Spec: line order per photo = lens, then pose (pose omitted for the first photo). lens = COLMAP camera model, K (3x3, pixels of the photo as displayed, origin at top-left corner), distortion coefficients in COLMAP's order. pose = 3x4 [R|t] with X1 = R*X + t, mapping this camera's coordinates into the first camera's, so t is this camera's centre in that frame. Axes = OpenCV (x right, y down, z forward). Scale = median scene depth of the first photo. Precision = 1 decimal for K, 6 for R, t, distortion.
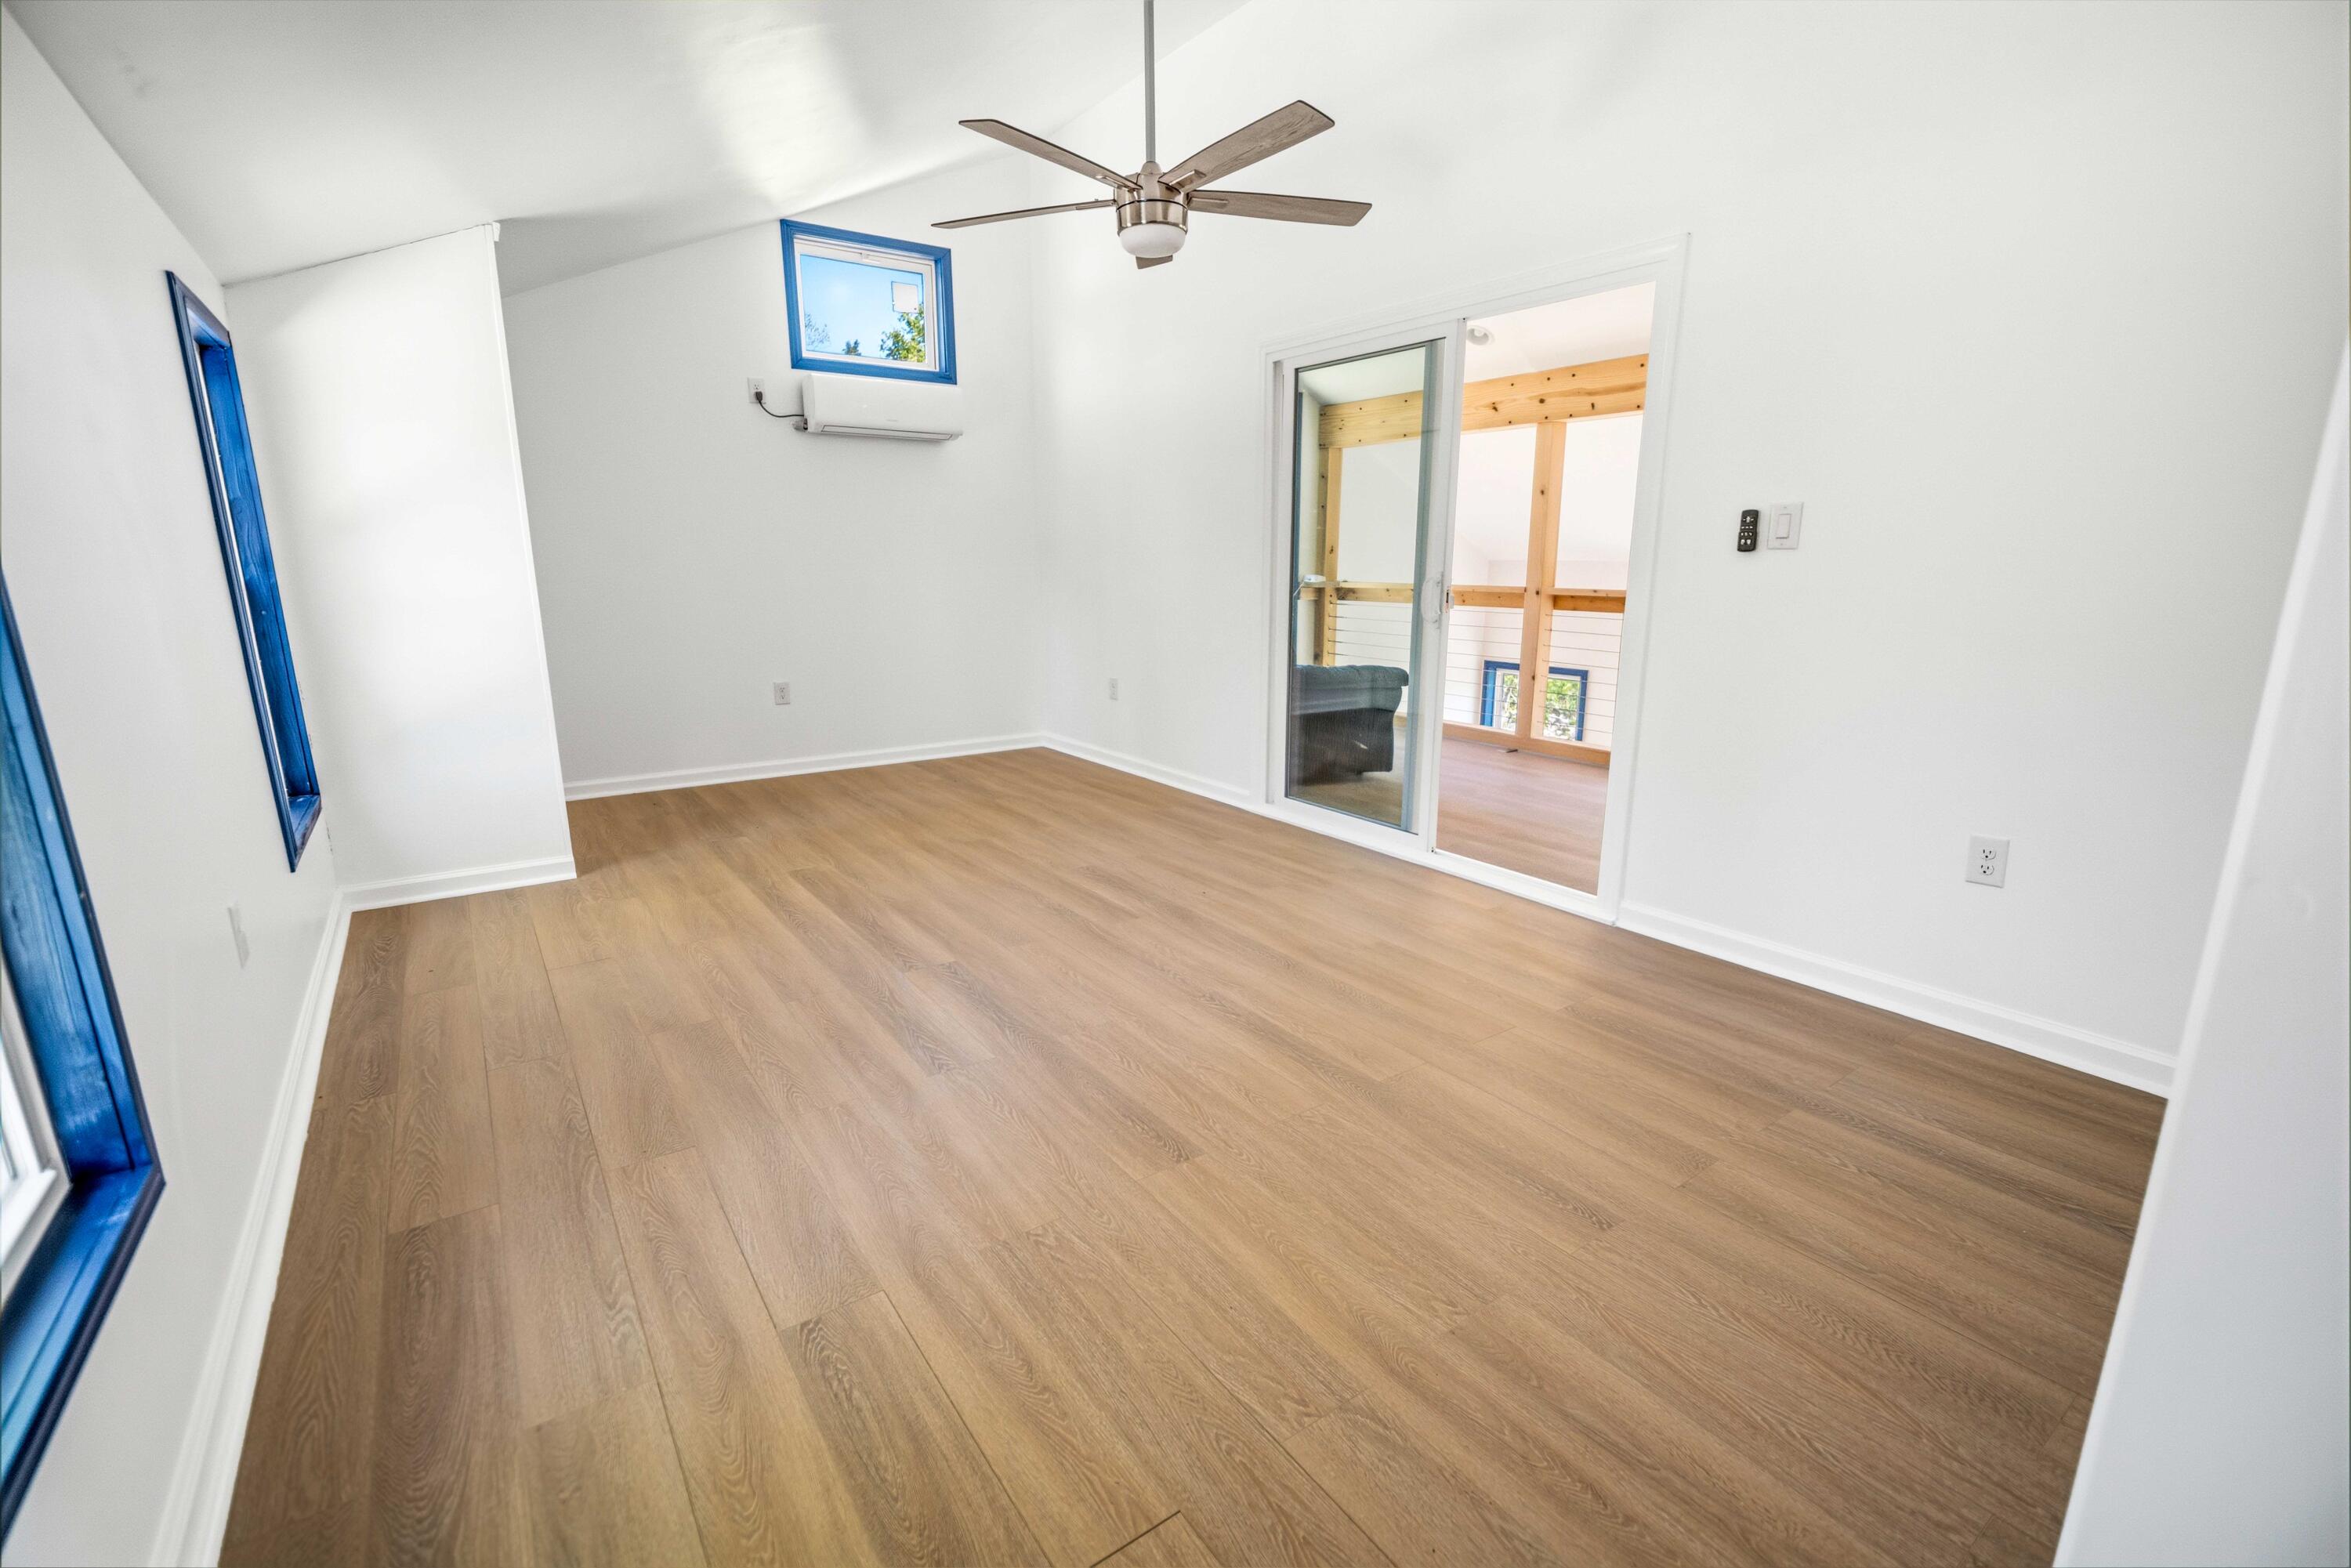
lens RADIAL K [[1030.7, 0, 1182.5], [0, 1030.7, 789.6], [0, 0, 1]] dist [-0.008724, -0.000855]
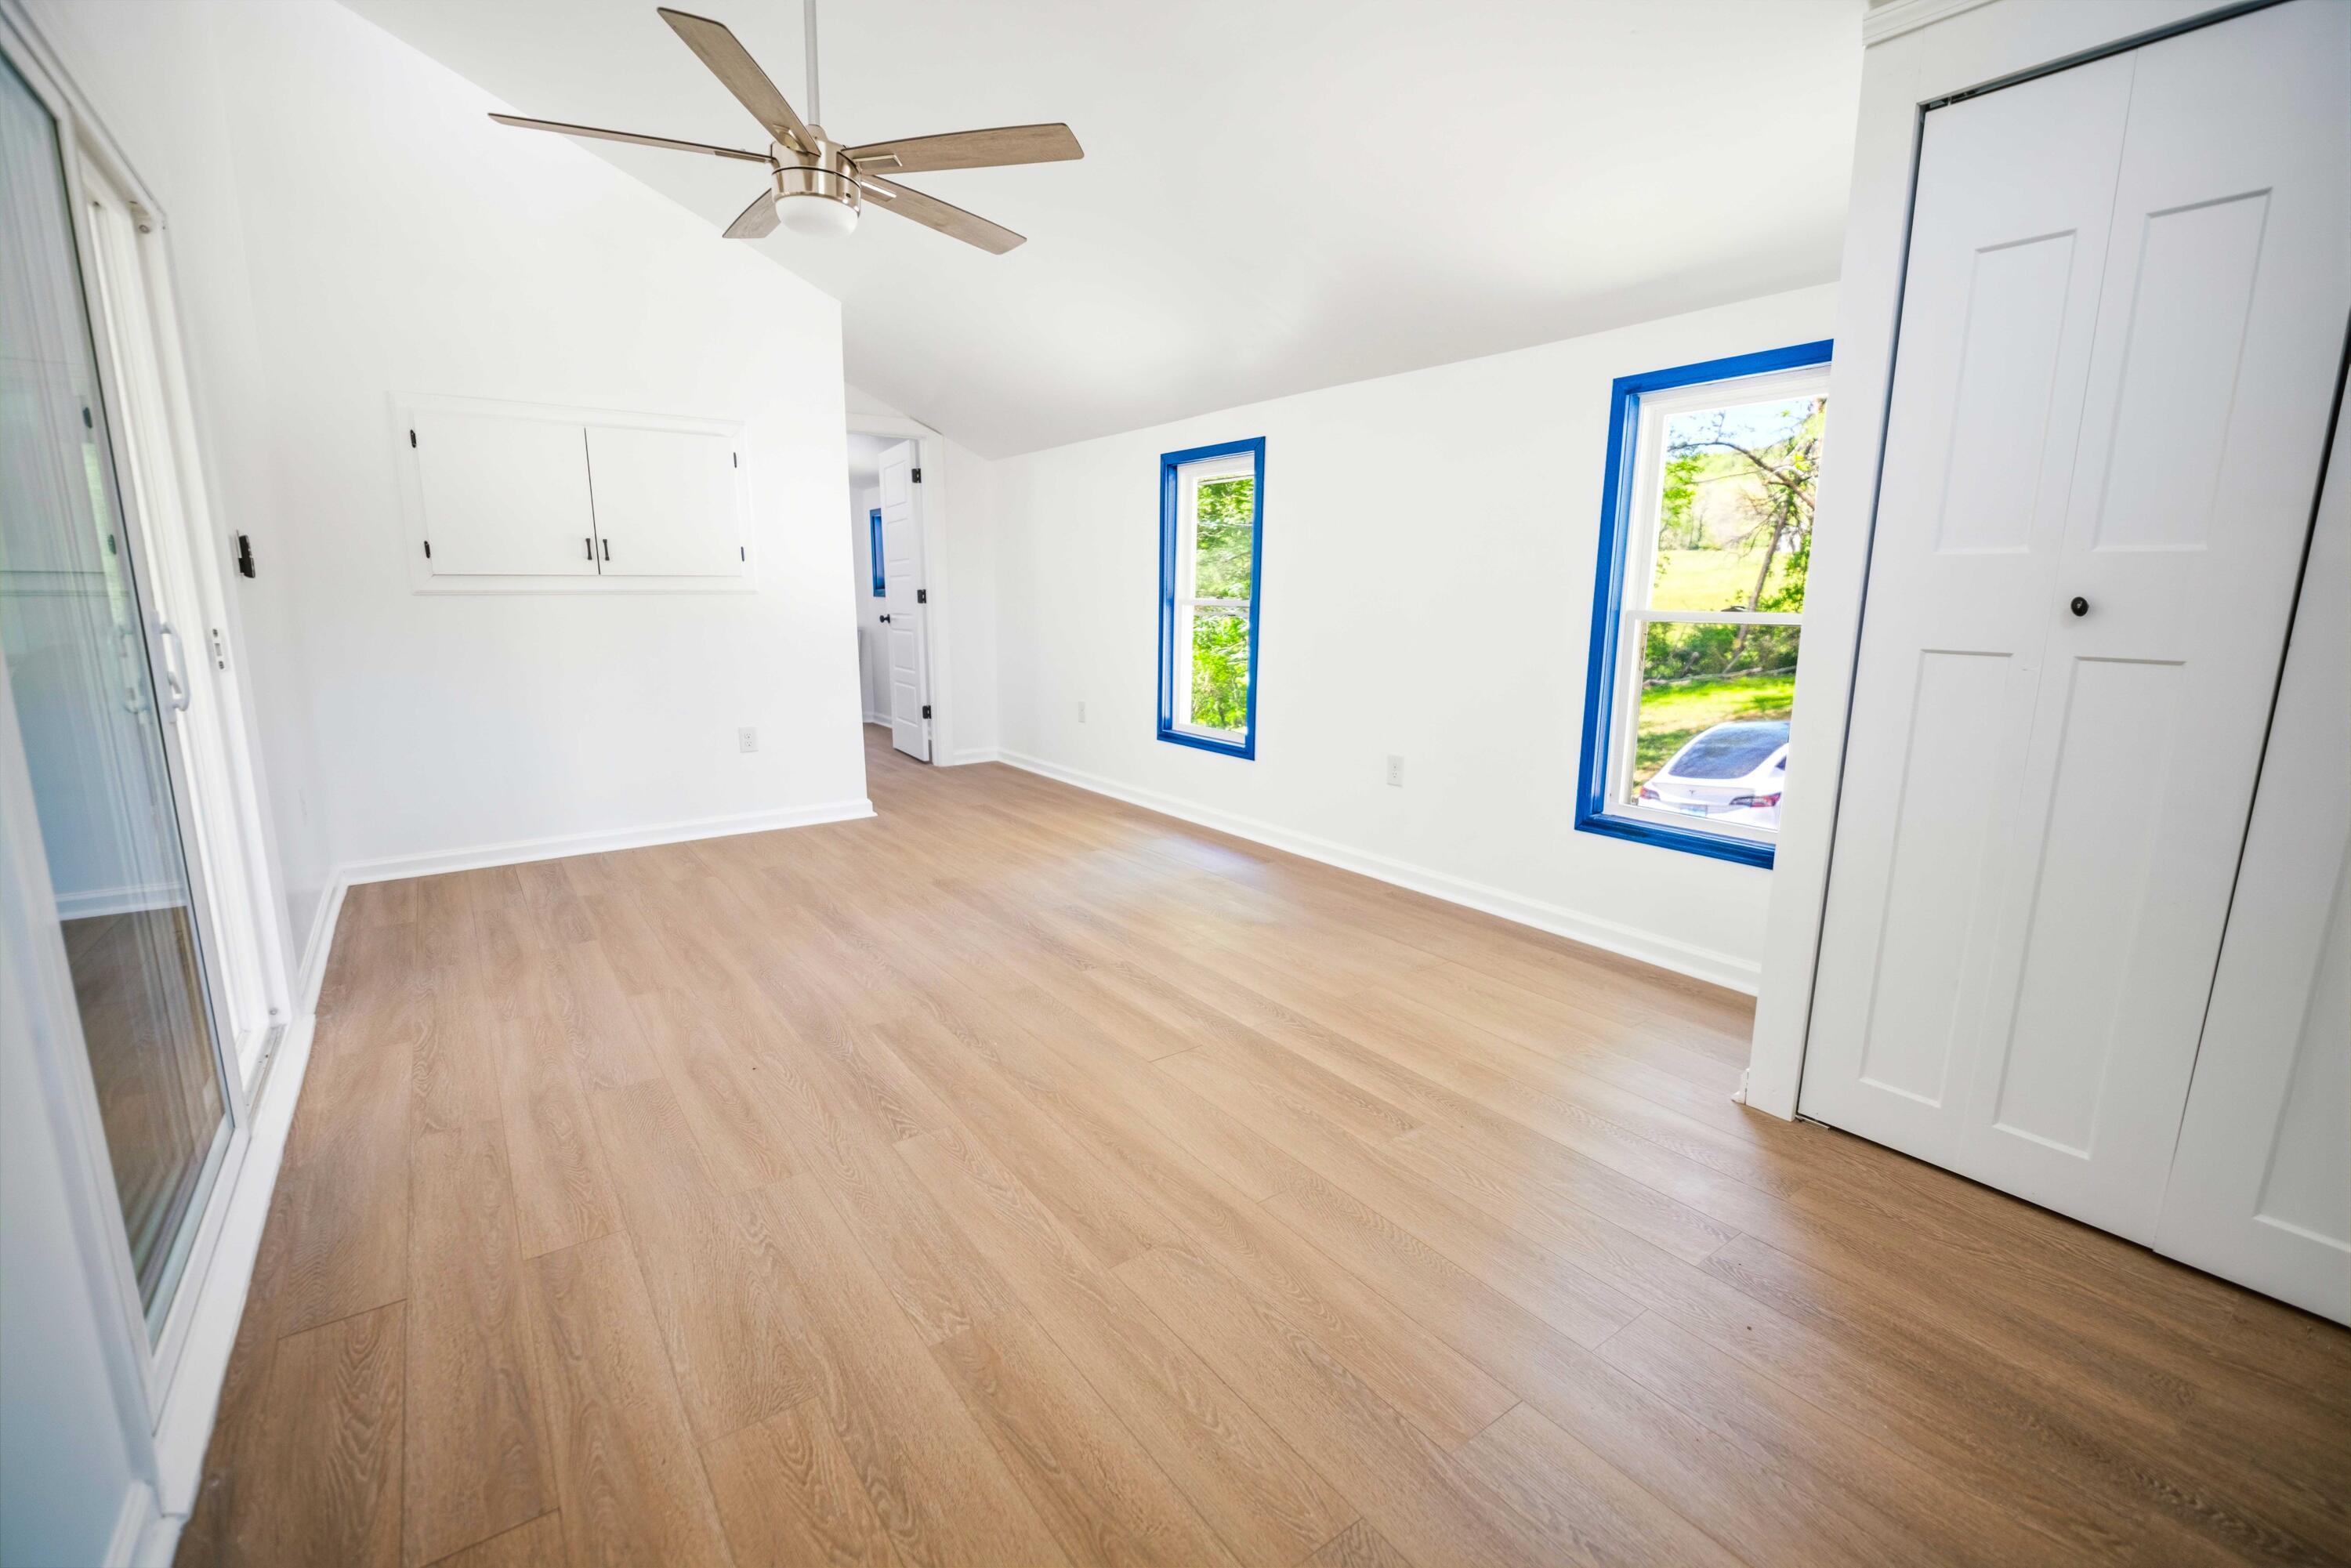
lens RADIAL K [[1030.7, 0, 1182.5], [0, 1030.7, 789.6], [0, 0, 1]] dist [-0.008724, -0.000855]
pose [[-0.999971, -0.003881, -0.006564, -0.286841], [-0.006198, 0.915162, 0.403039, -0.386321], [0.004443, 0.403068, -0.915159, 1.717449]]
